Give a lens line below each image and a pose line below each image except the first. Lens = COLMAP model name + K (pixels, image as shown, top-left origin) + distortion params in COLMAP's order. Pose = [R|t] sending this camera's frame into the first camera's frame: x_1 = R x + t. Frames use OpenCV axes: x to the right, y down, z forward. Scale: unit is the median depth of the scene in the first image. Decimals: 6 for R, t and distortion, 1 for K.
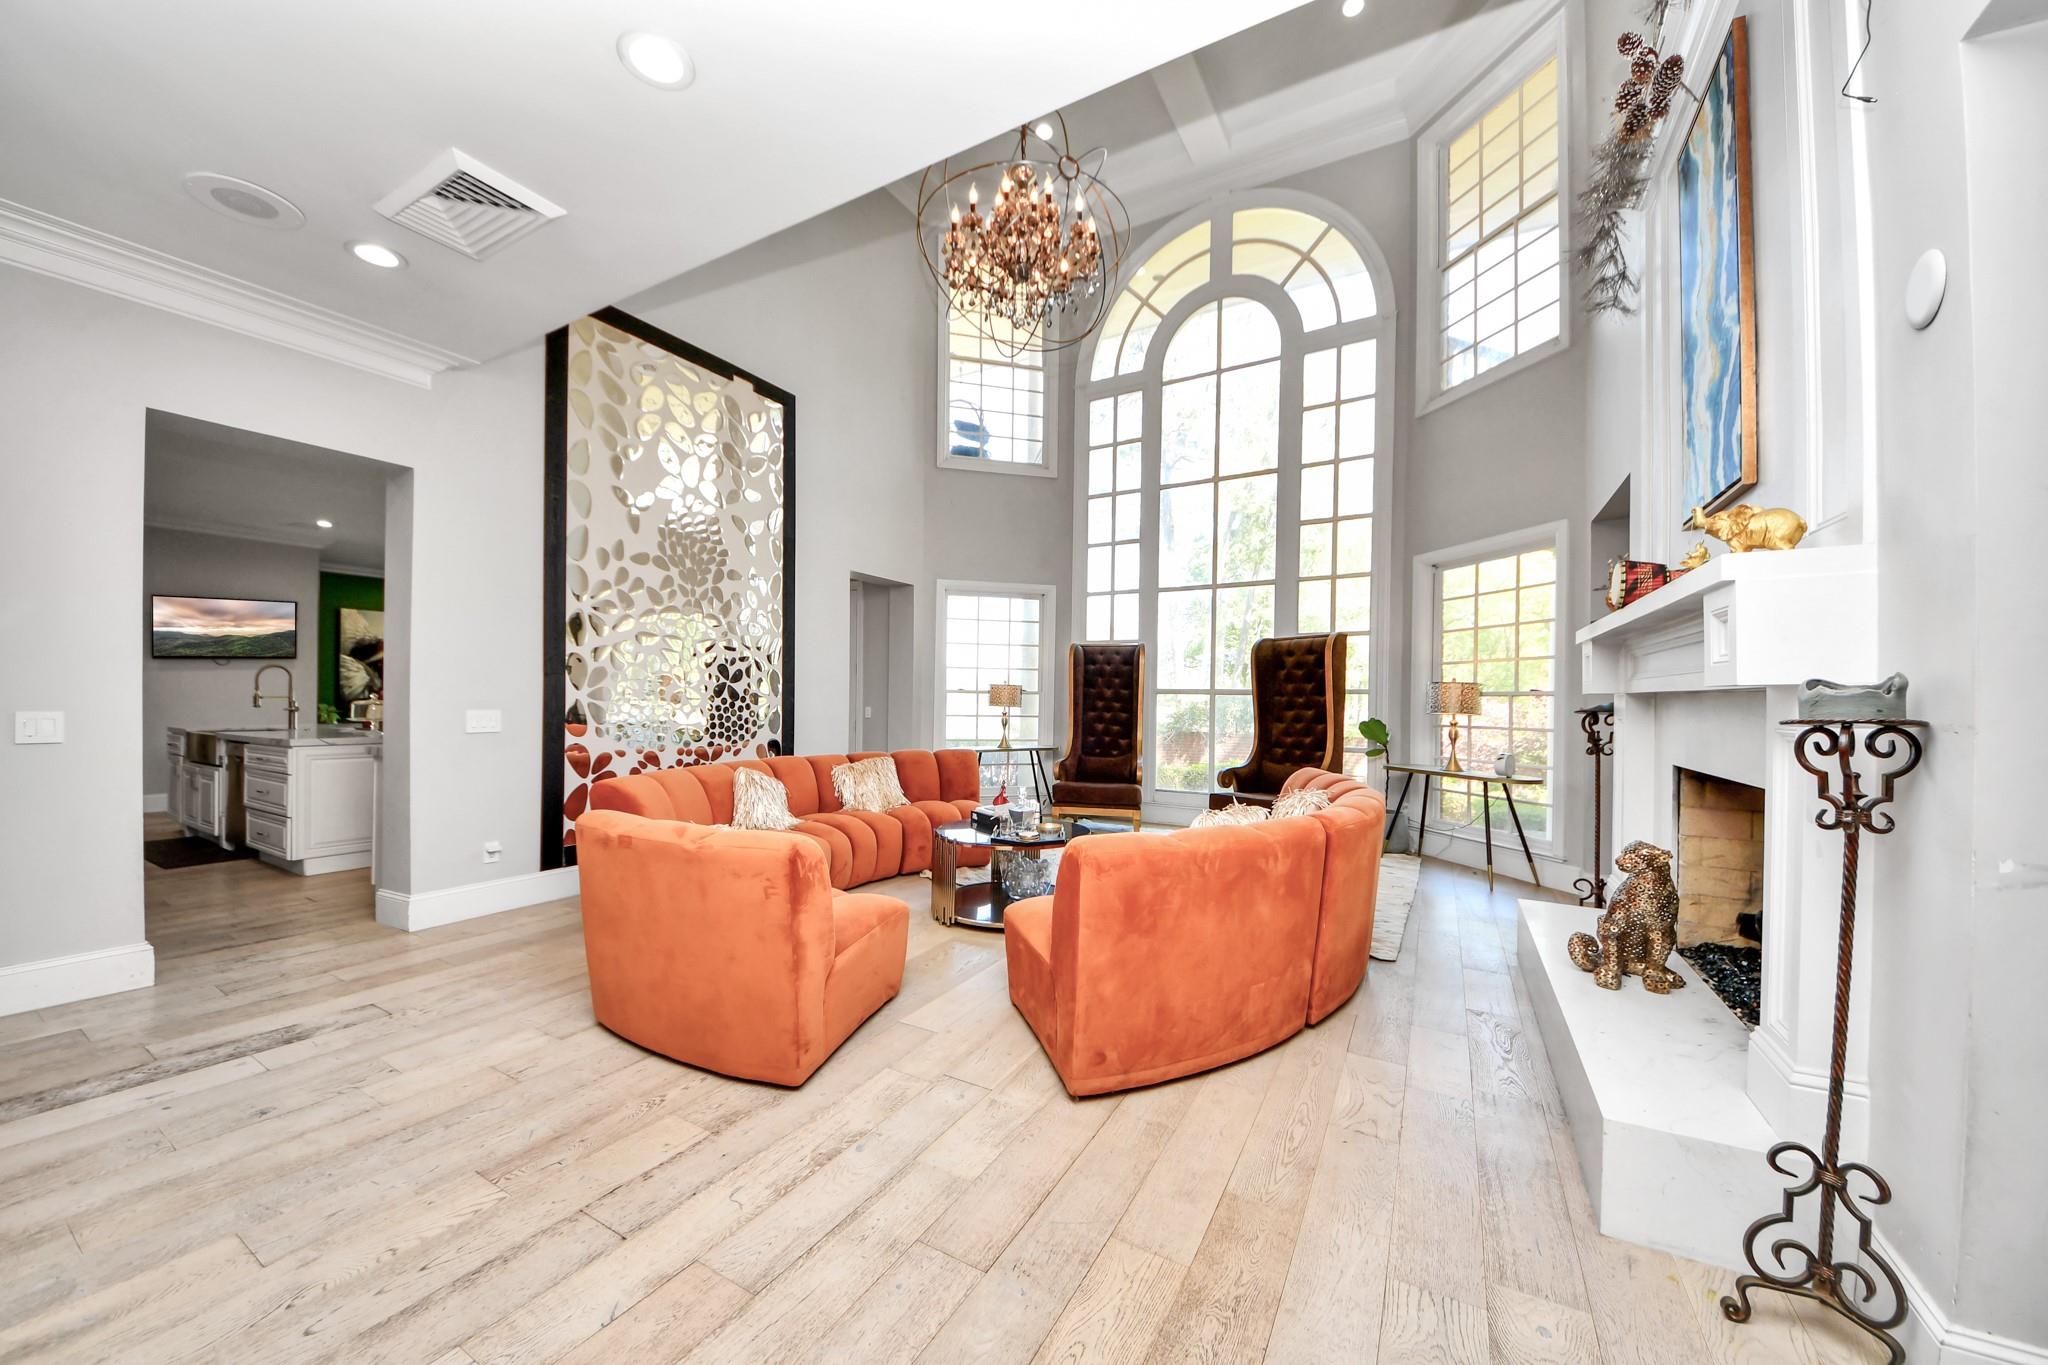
lens RADIAL K [[725.7, 0, 1026.2], [0, 725.7, 692.7], [0, 0, 1]] dist [0.004299, -0.007181]
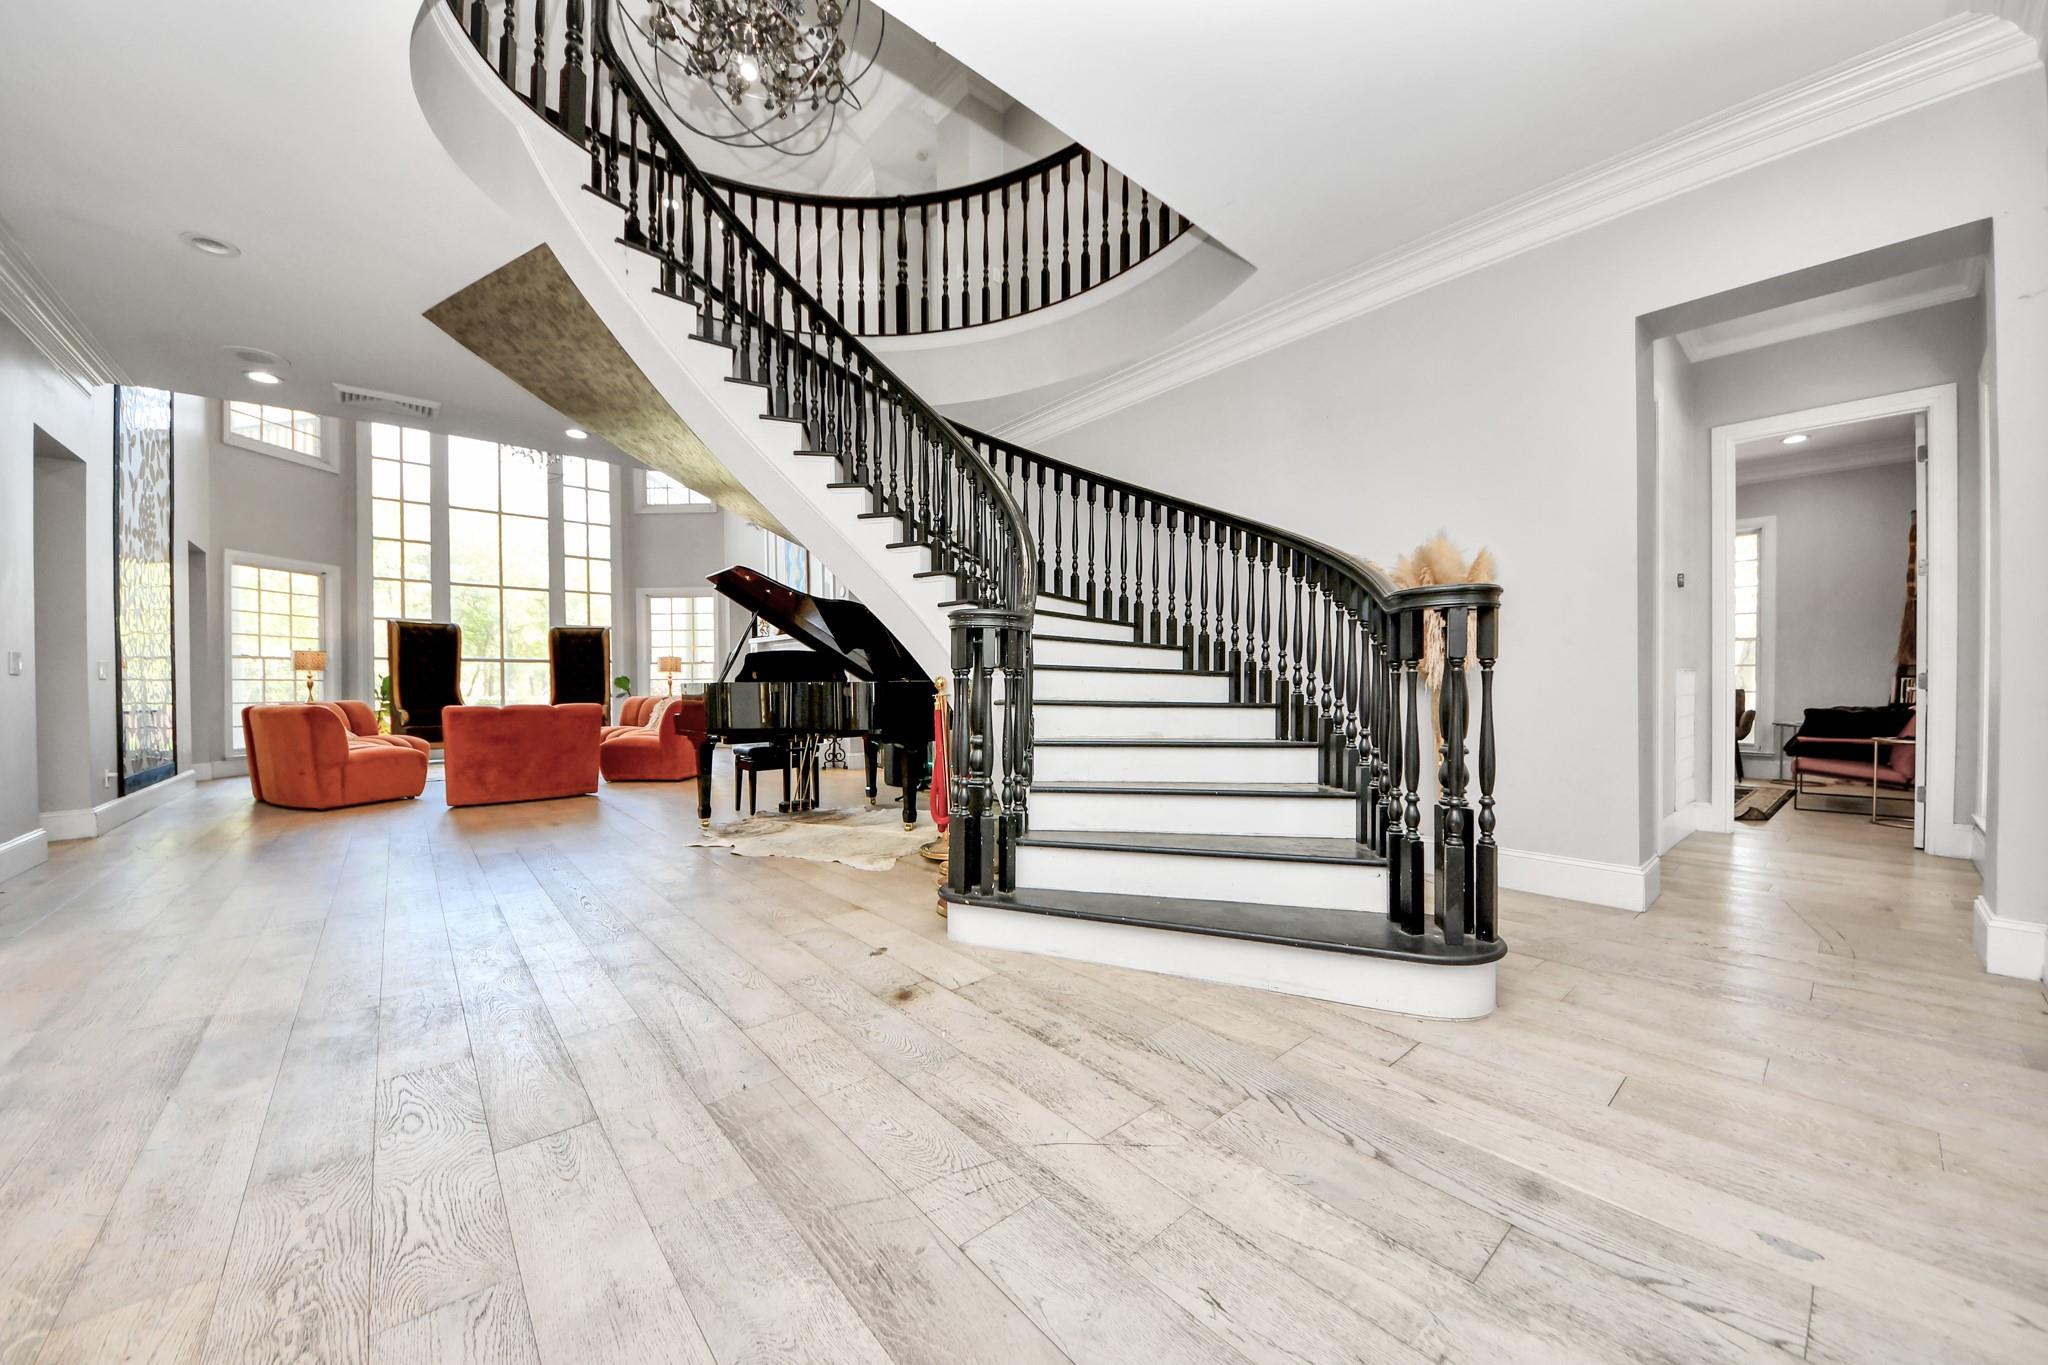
lens RADIAL K [[725.7, 0, 981.1], [0, 725.7, 680.1], [0, 0, 1]] dist [0.004299, -0.007181]
pose [[0.351354, -0.002826, 0.936239, -0.965644], [0.001140, 0.999996, 0.002591, 0.043423], [-0.936242, 0.000157, 0.351356, -0.507219]]
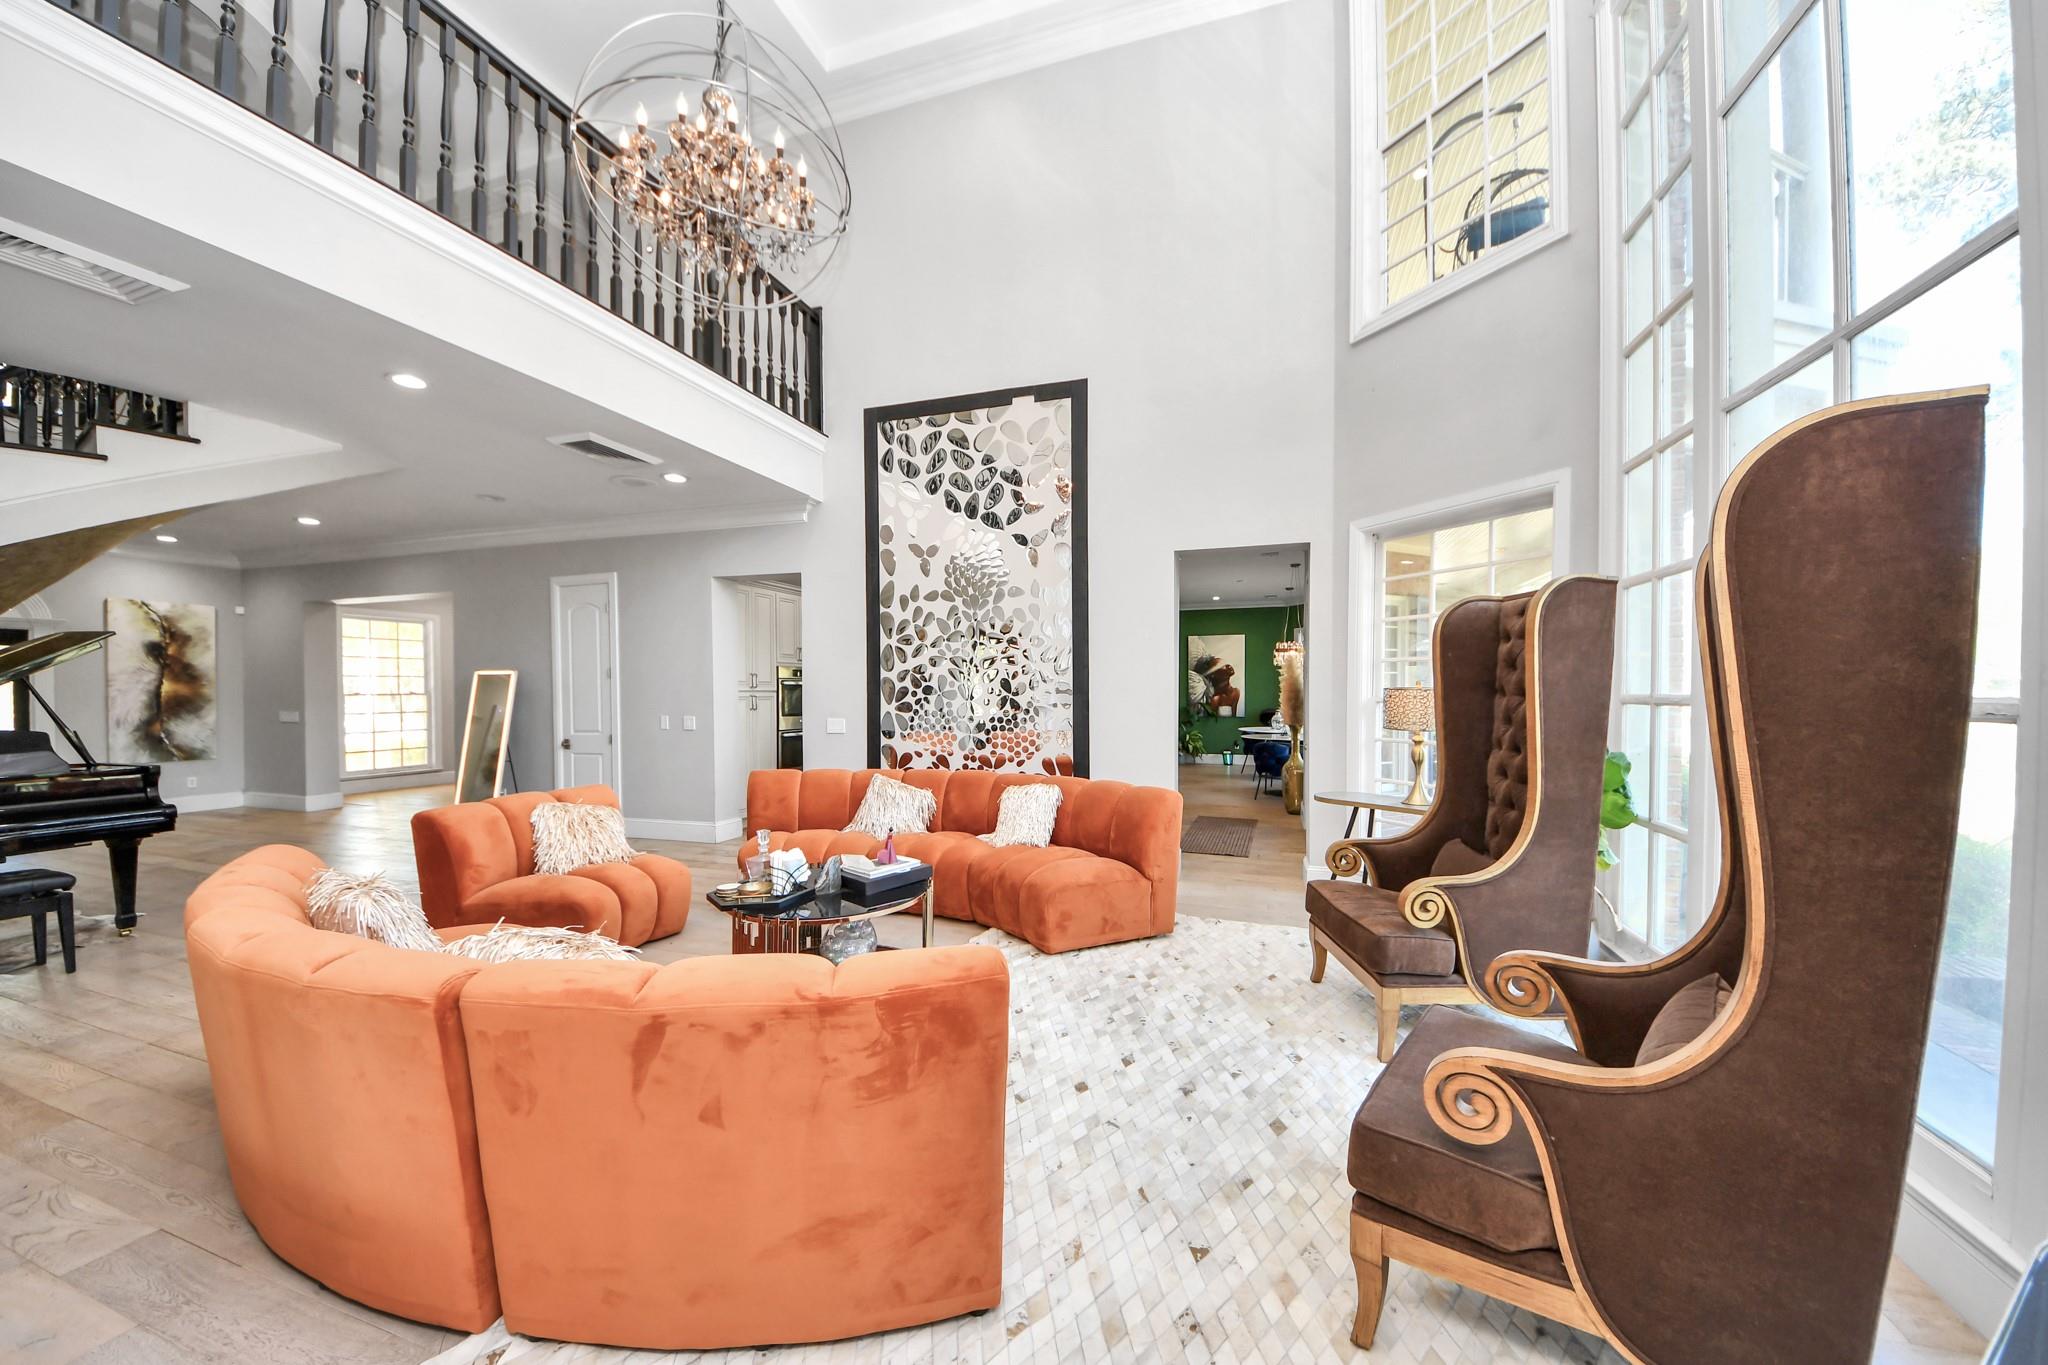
lens RADIAL K [[725.7, 0, 1025.9], [0, 725.7, 700.1], [0, 0, 1]] dist [0.004299, -0.007181]
pose [[0.200409, 0.002685, -0.979709, 0.624170], [0.011836, 0.999917, 0.005162, -0.013222], [0.979641, -0.012631, 0.200361, 0.815926]]
